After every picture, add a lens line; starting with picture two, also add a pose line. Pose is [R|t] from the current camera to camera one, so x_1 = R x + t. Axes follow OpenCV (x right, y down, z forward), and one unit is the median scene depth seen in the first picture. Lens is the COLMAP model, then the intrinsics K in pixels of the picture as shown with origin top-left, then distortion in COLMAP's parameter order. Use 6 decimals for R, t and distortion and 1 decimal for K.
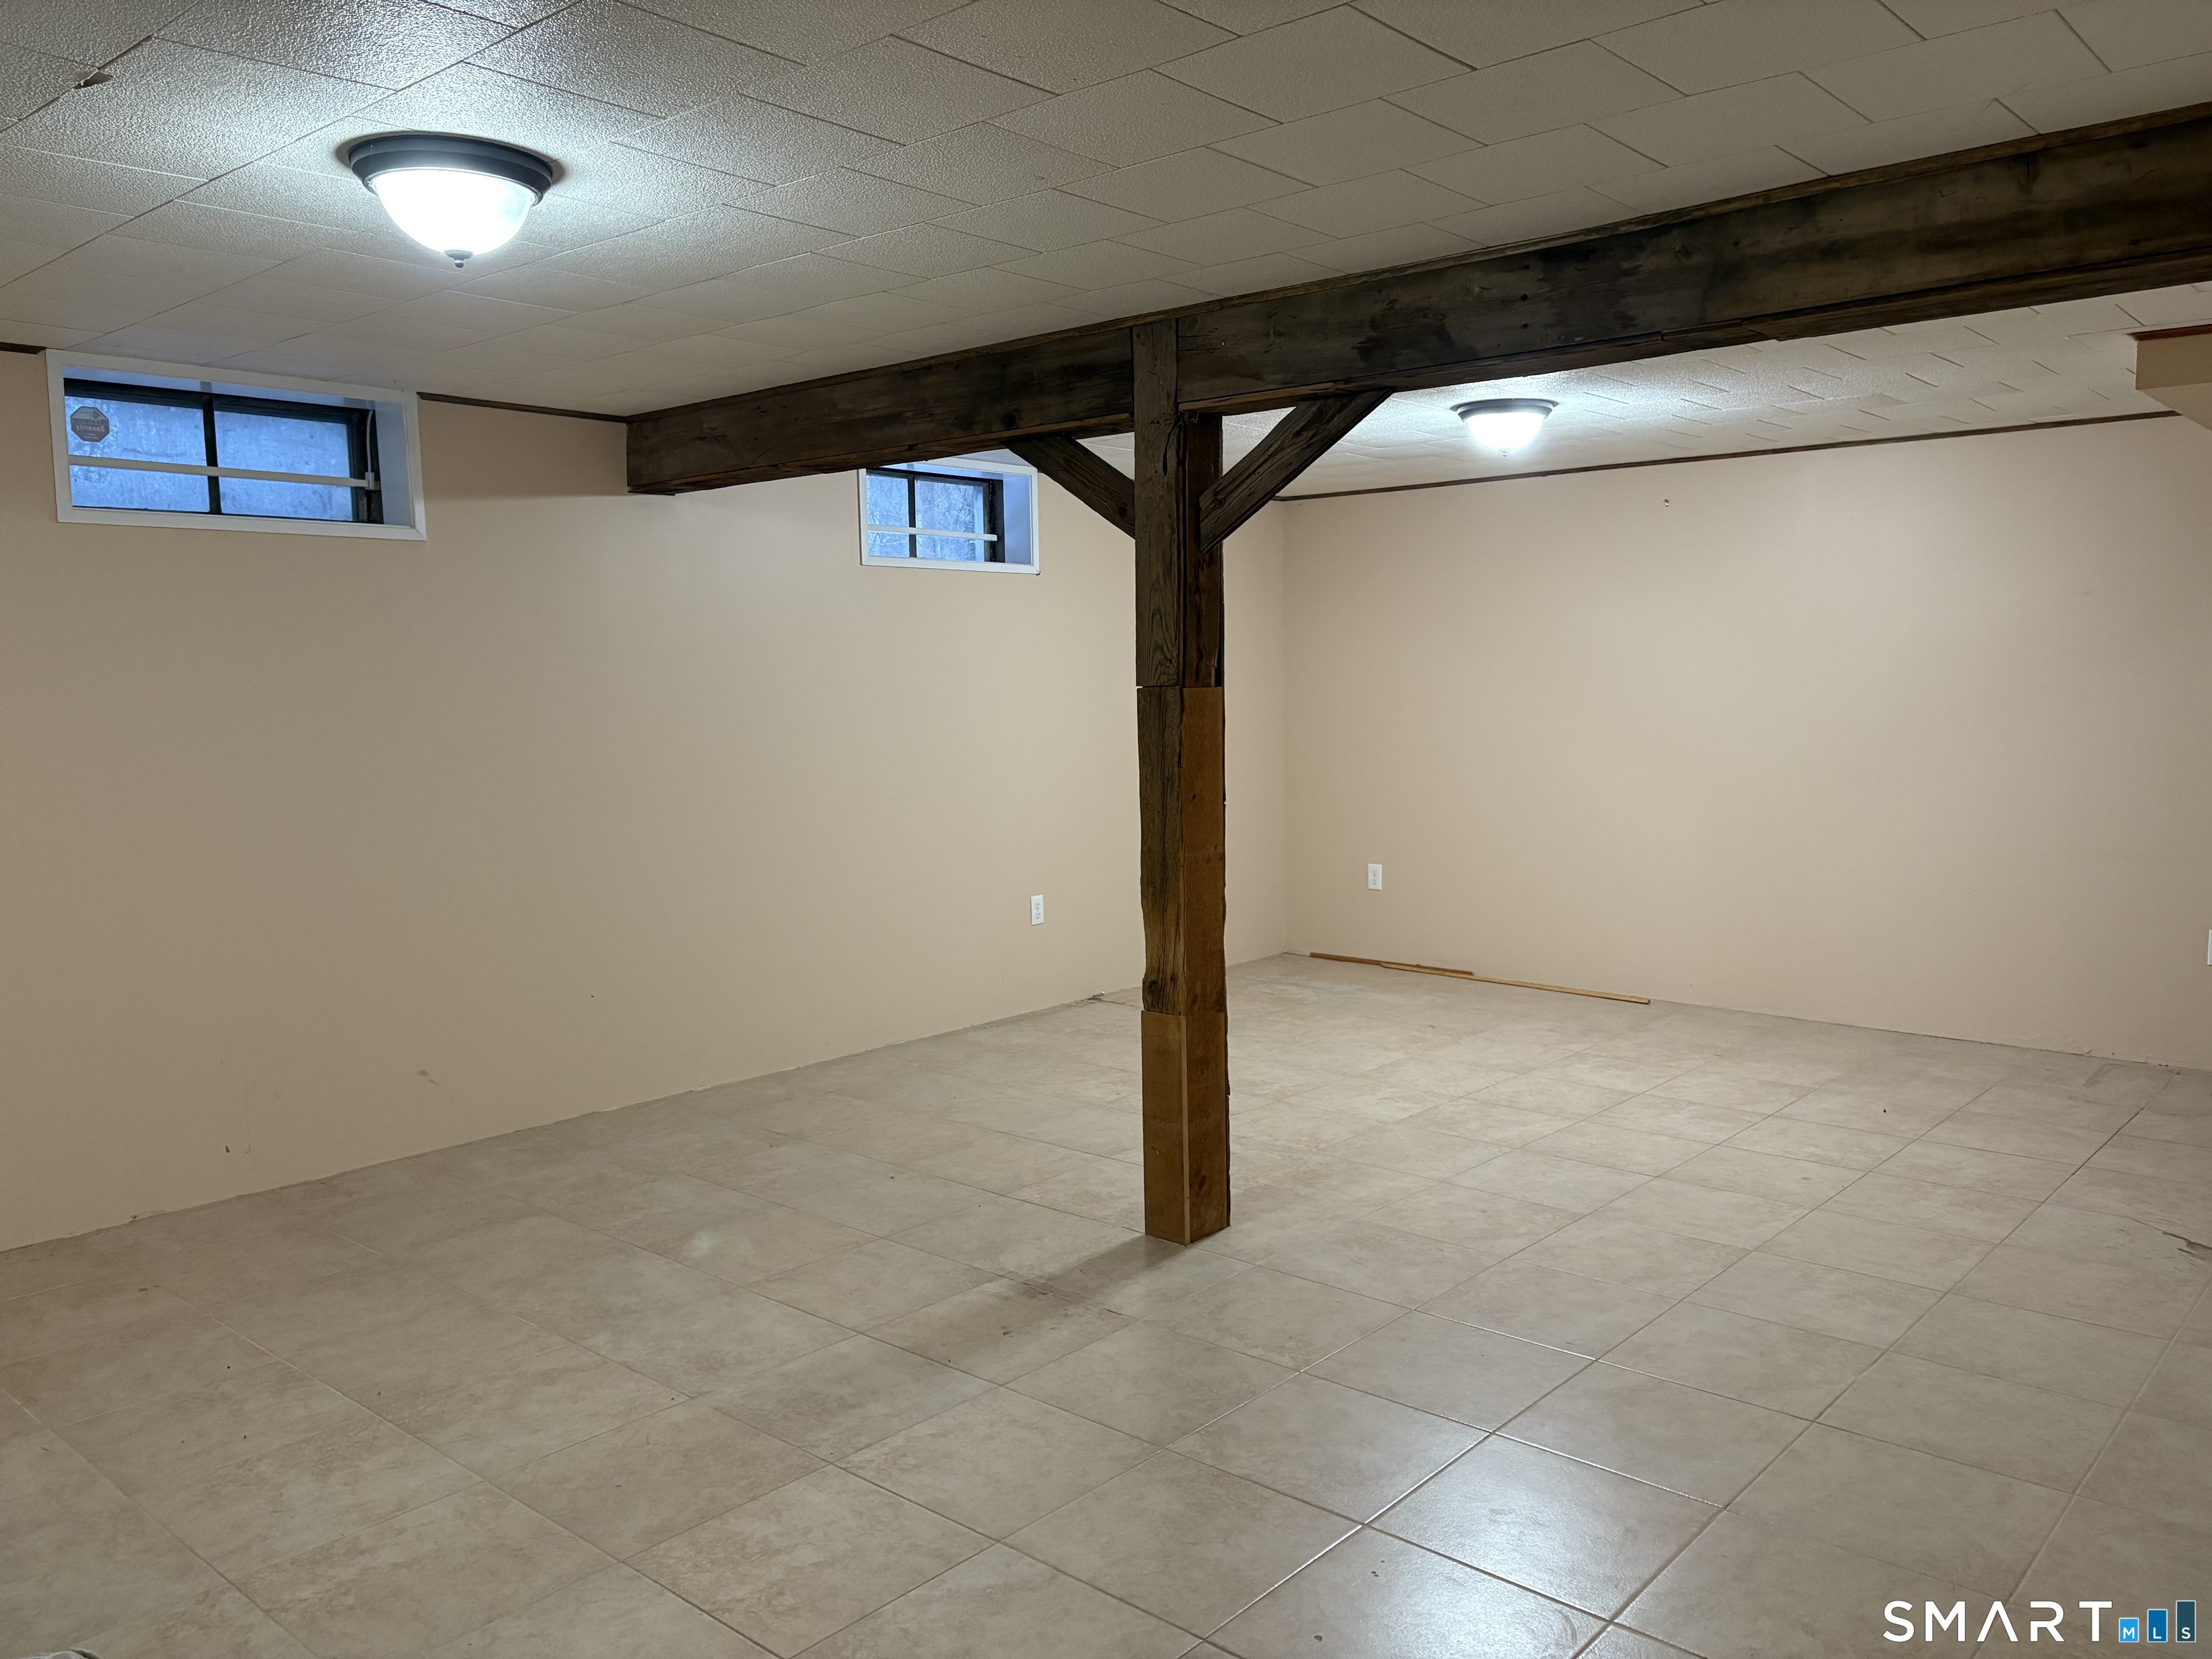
lens RADIAL K [[1669.2, 0, 1114.4], [0, 1669.2, 833.1], [0, 0, 1]] dist [0.010721, -0.000129]
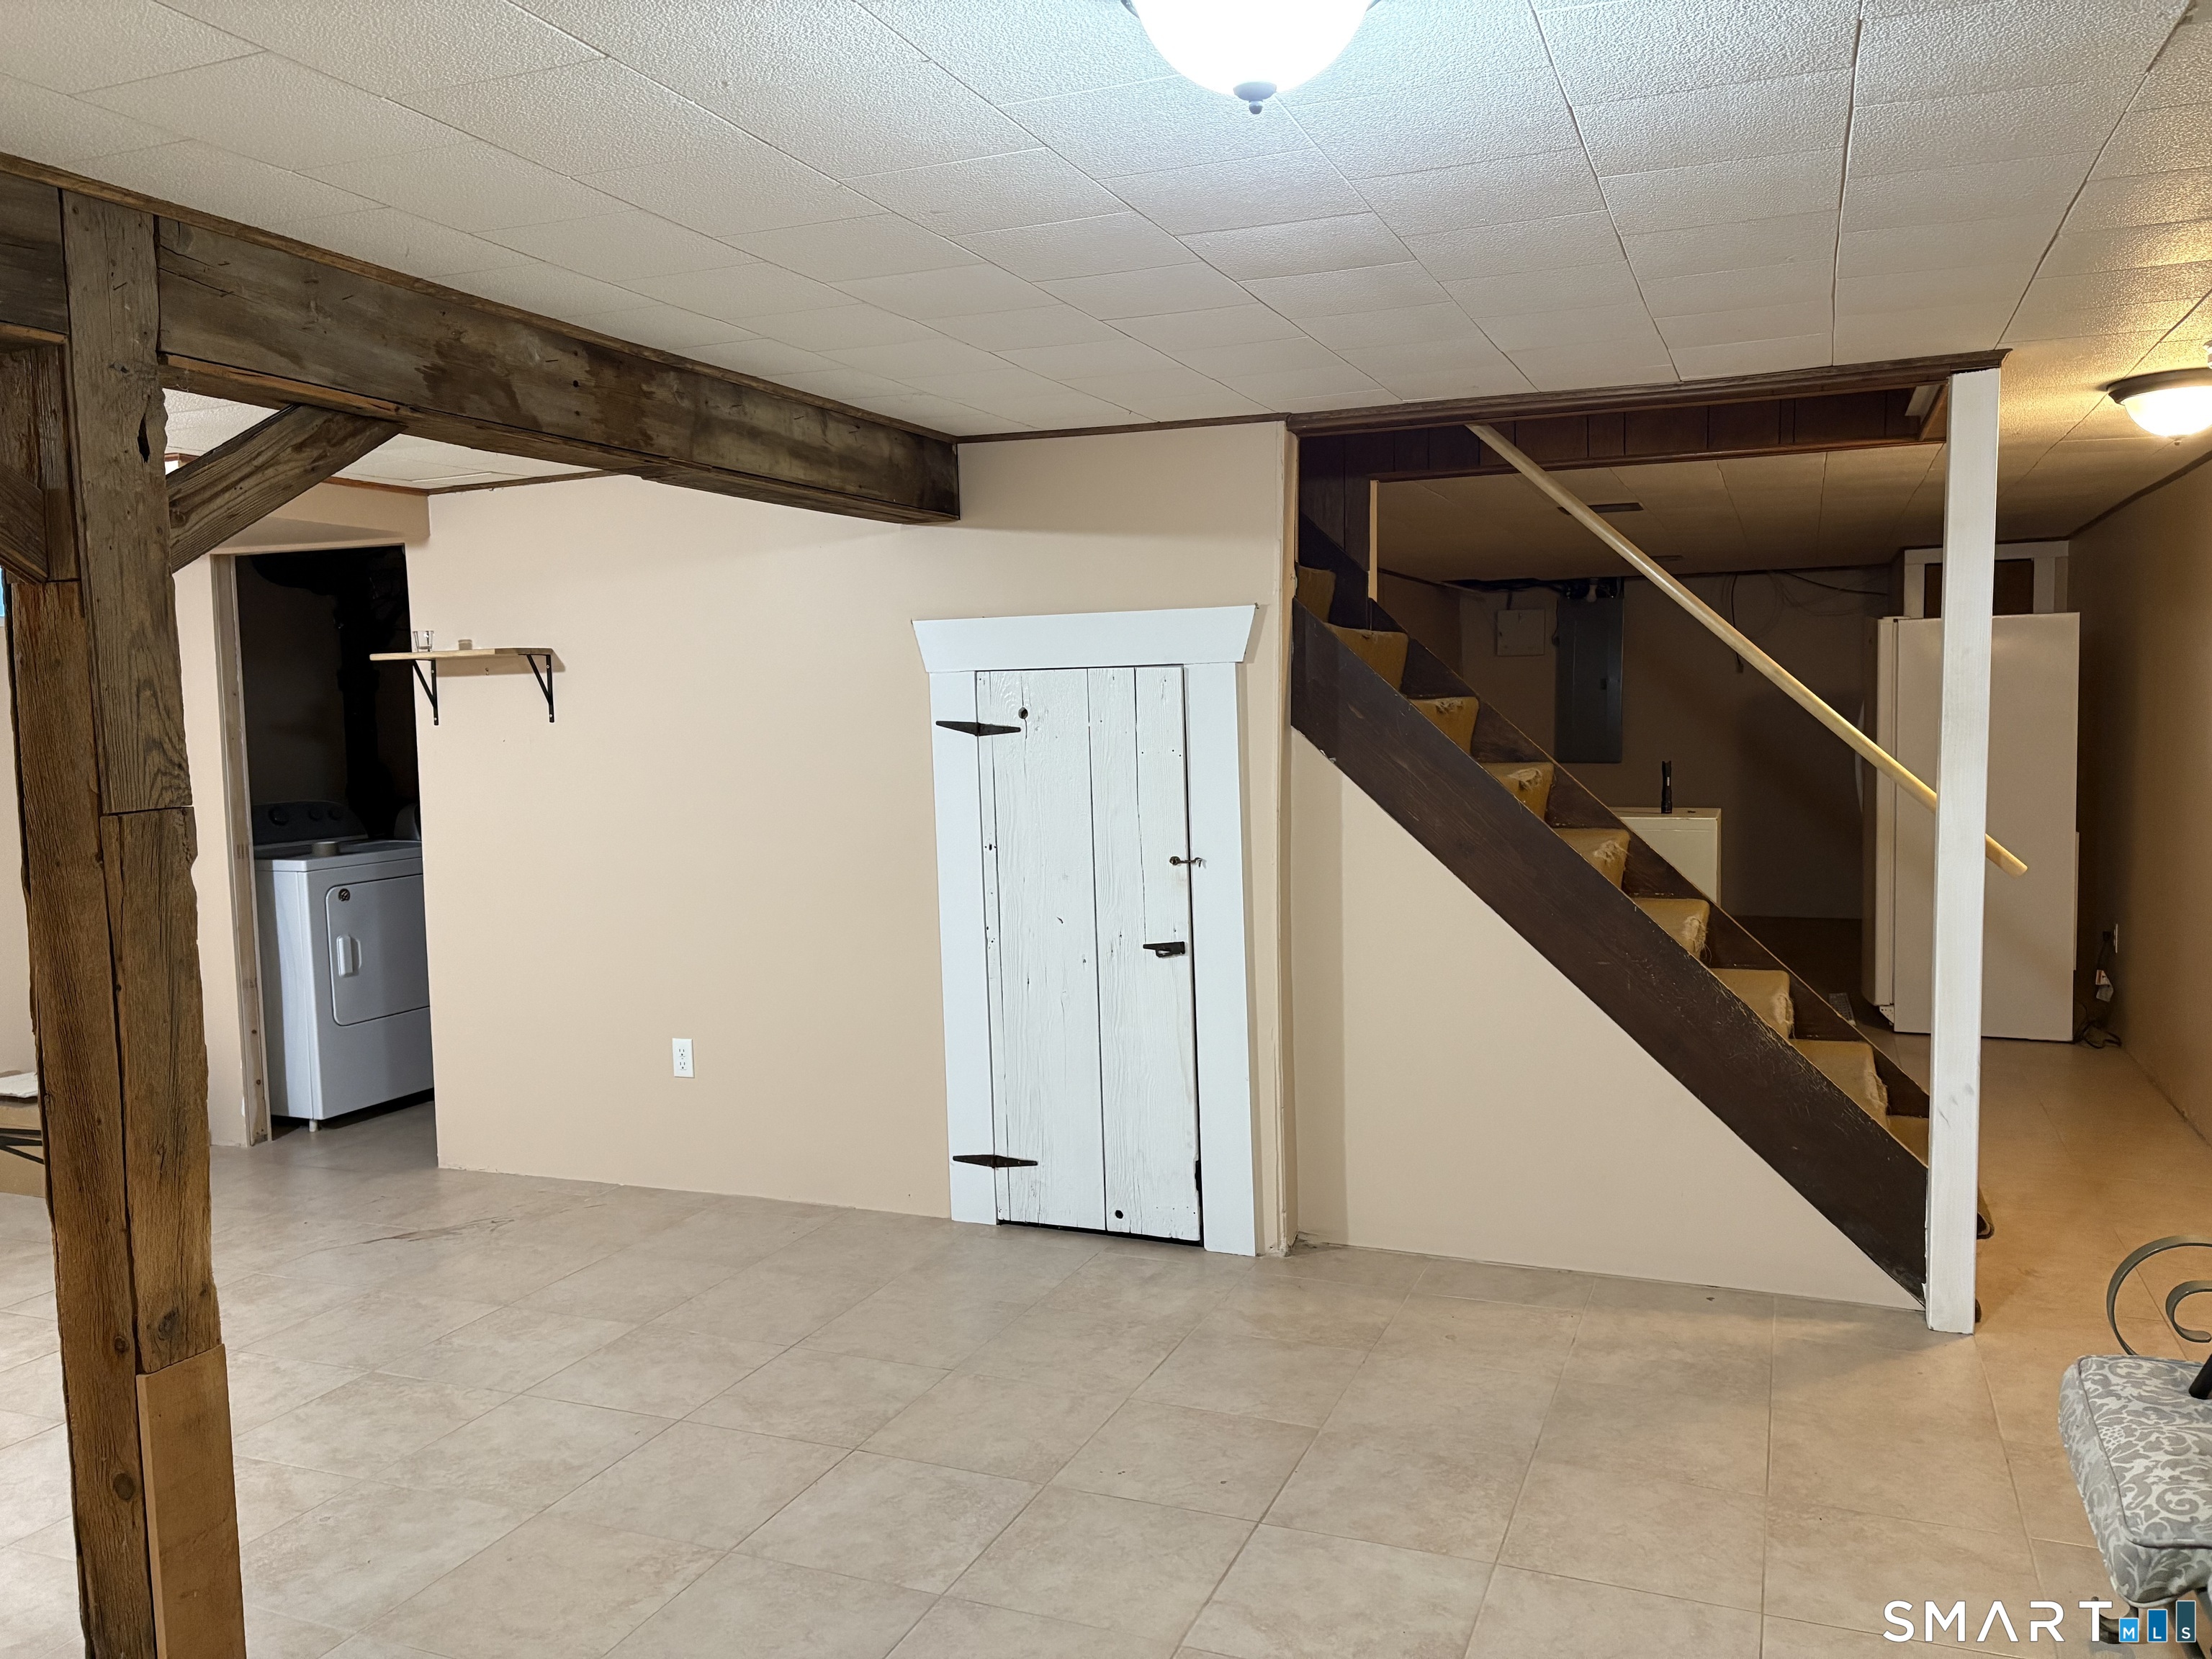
lens RADIAL K [[1669.2, 0, 1114.0], [0, 1669.2, 829.8], [0, 0, 1]] dist [0.010721, -0.000129]
pose [[-0.330192, -0.052221, 0.942468, -0.768104], [0.115803, 0.988685, 0.095353, -0.117976], [-0.936783, 0.140626, -0.320409, 1.030552]]
